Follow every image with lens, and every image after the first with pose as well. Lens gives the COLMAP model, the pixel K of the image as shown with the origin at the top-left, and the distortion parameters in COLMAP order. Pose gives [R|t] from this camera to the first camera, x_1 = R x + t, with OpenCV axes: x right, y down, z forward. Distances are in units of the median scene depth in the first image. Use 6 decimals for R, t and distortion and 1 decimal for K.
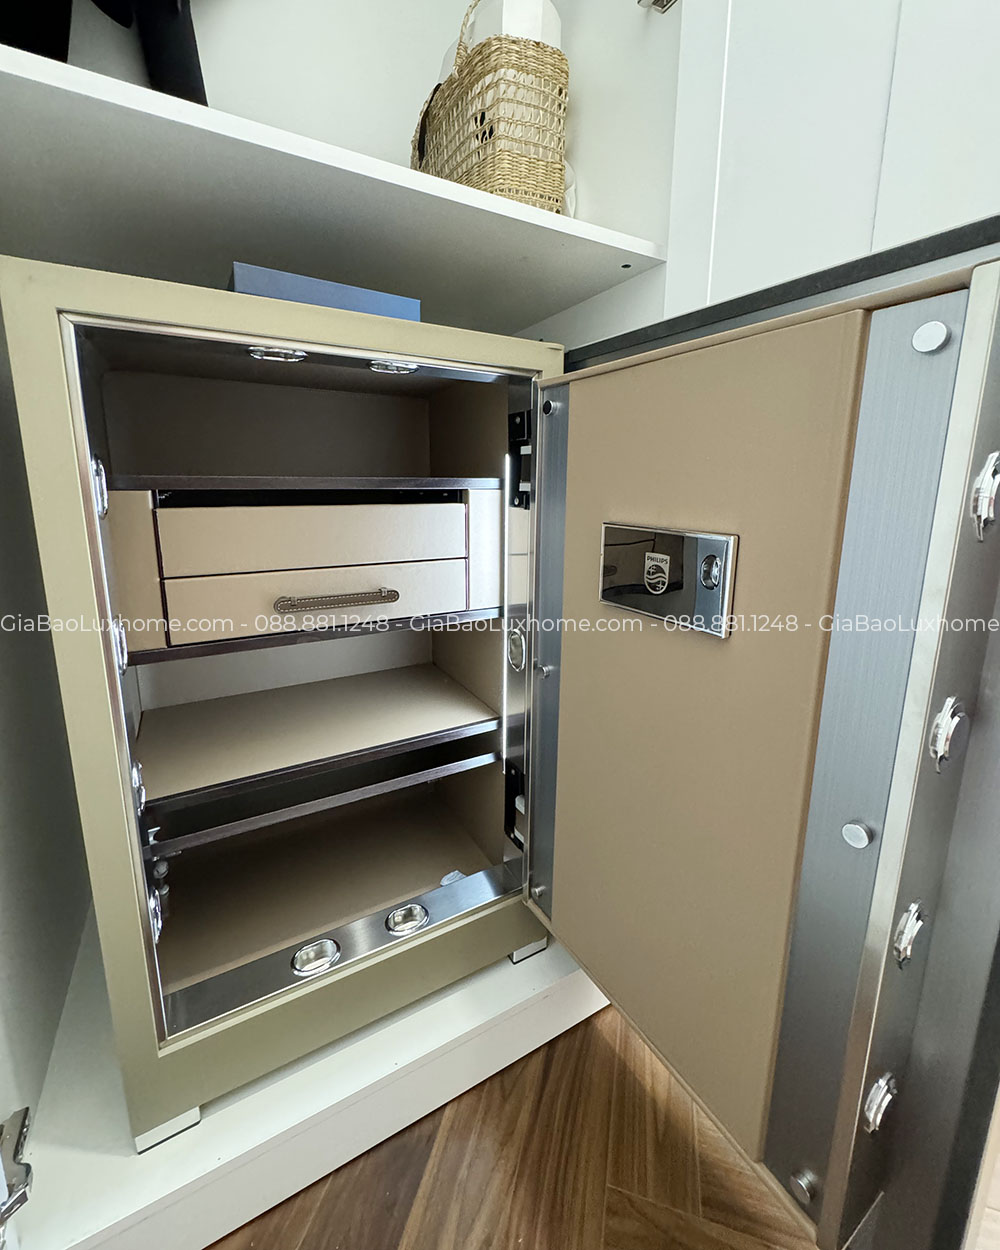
lens RADIAL K [[527.5, 0, 499.4], [0, 527.5, 581.2], [0, 0, 1]] dist [-0.003927, 0.000706]
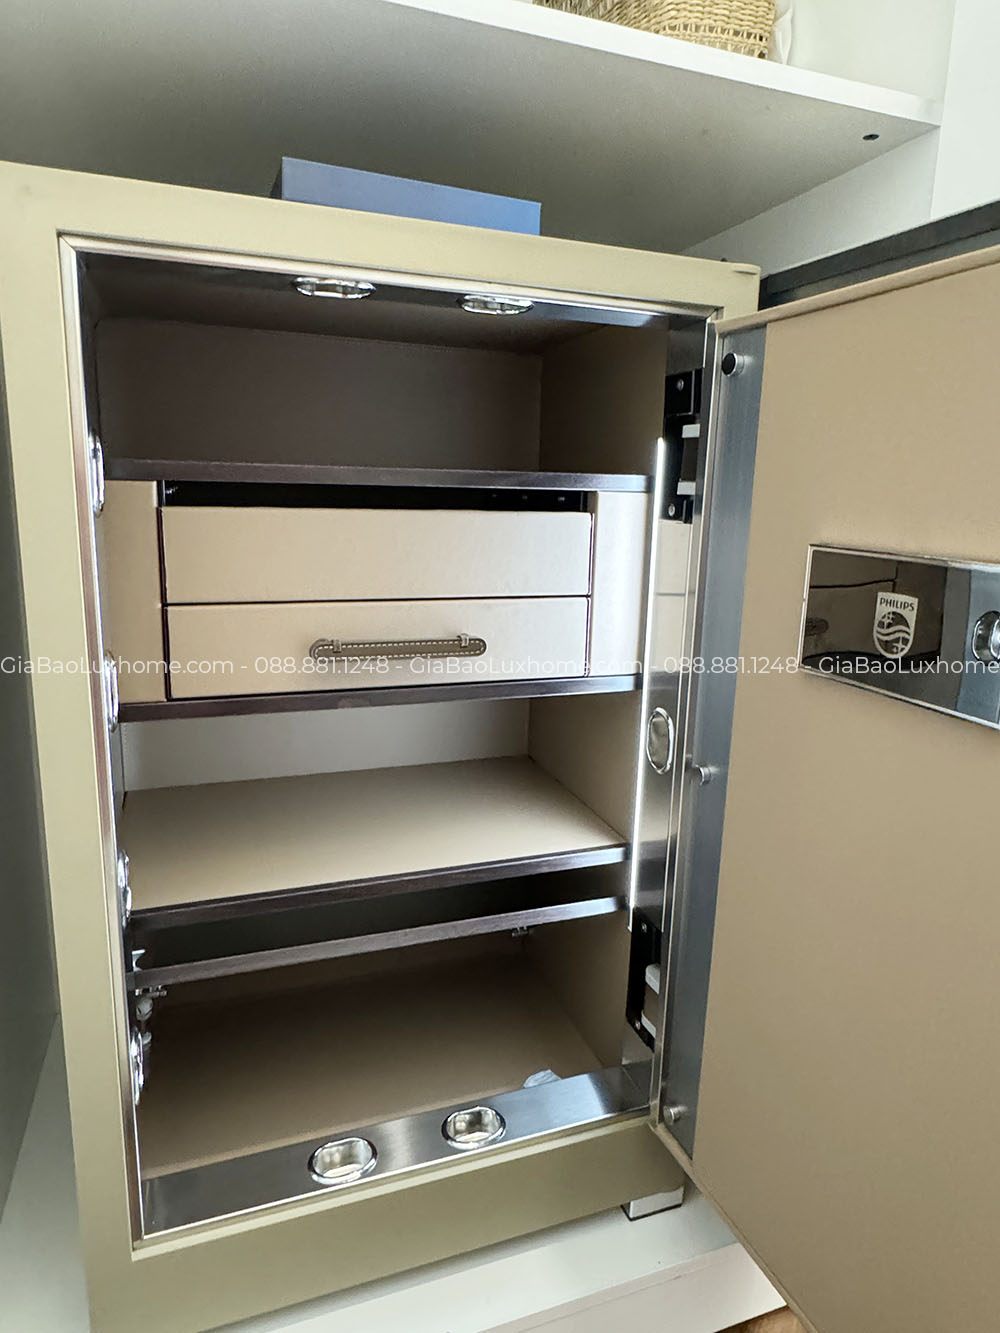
lens RADIAL K [[819.4, 0, 502.3], [0, 819.4, 649.5], [0, 0, 1]] dist [-0.007222, 0.004135]
pose [[0.986203, 0.050977, -0.157497, -0.006238], [-0.049561, 0.998688, 0.012909, 0.017440], [0.157949, -0.004925, 0.987435, -0.027948]]
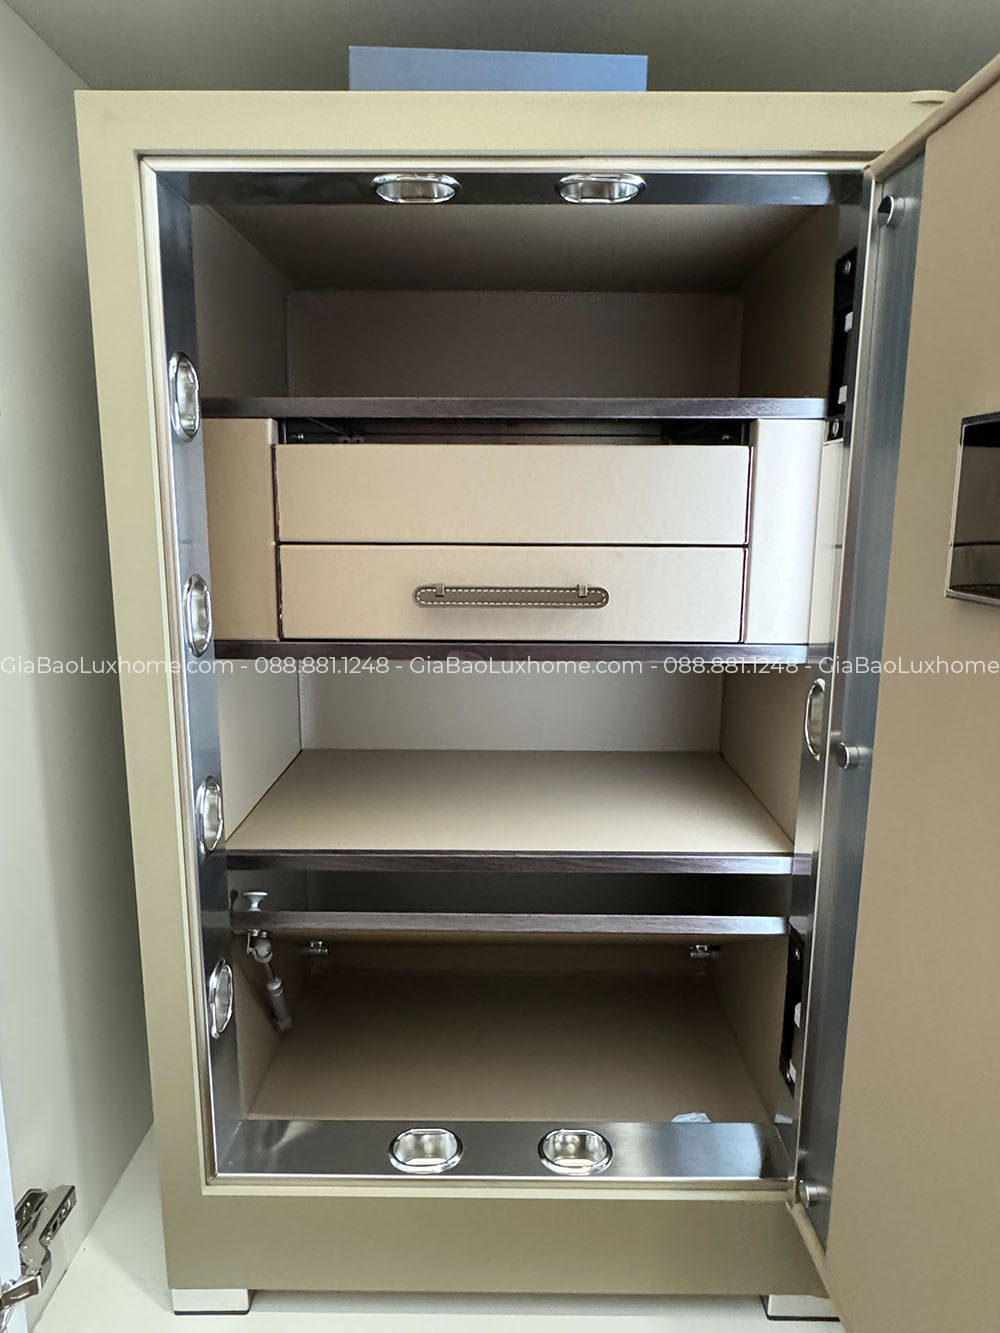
lens RADIAL K [[819.4, 0, 511.0], [0, 819.4, 649.3], [0, 0, 1]] dist [-0.007222, 0.004135]
pose [[0.869880, 0.082803, -0.486263, 0.177161], [-0.090009, 0.995904, 0.008569, 0.093291], [0.484981, 0.036314, 0.873770, 0.165385]]
